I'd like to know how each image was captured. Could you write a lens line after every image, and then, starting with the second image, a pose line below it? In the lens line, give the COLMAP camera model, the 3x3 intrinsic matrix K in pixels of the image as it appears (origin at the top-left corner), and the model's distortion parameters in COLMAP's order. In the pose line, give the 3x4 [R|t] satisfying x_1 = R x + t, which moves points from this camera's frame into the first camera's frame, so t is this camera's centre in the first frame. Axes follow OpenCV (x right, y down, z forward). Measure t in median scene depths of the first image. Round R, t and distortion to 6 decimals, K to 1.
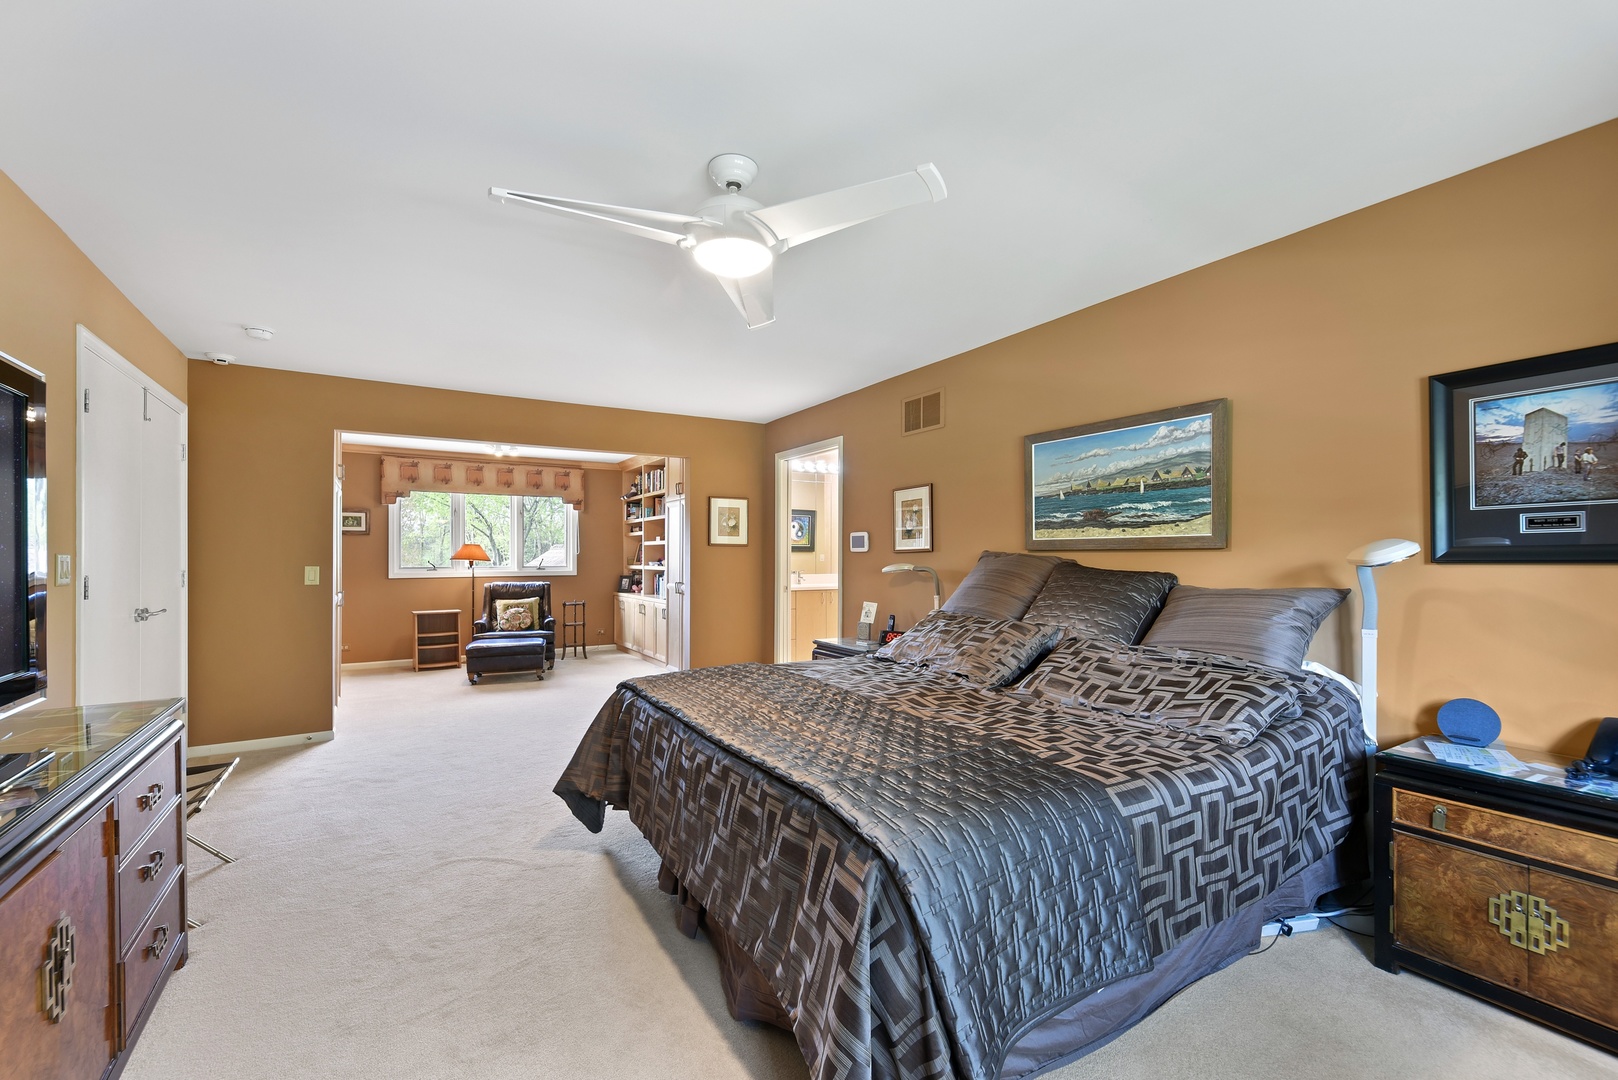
lens RADIAL K [[697.4, 0, 814.3], [0, 697.4, 551.6], [0, 0, 1]] dist [0.002851, 0.000093]
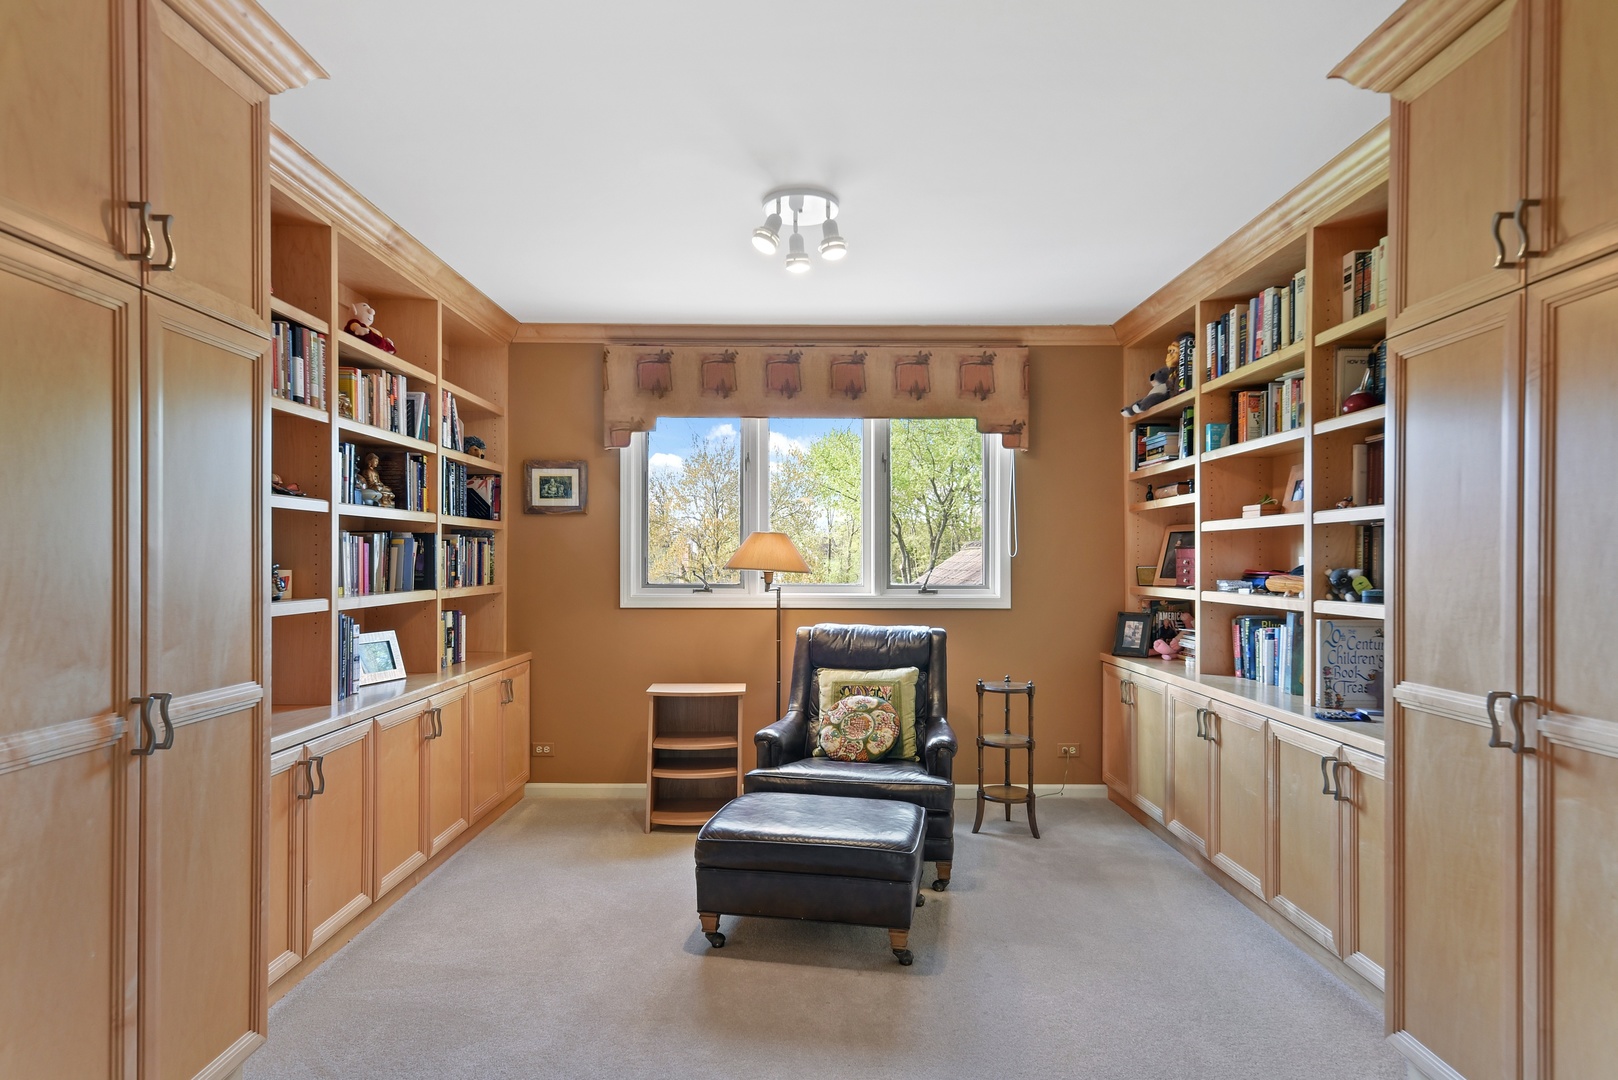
lens RADIAL K [[884.1, 0, 811.1], [0, 884.1, 552.5], [0, 0, 1]] dist [0.006224, 0.000237]
pose [[0.858895, 0.000625, -0.512151, -0.189160], [-0.002058, 0.999995, -0.002230, 0.002445], [0.512148, 0.002969, 0.858892, 0.534021]]
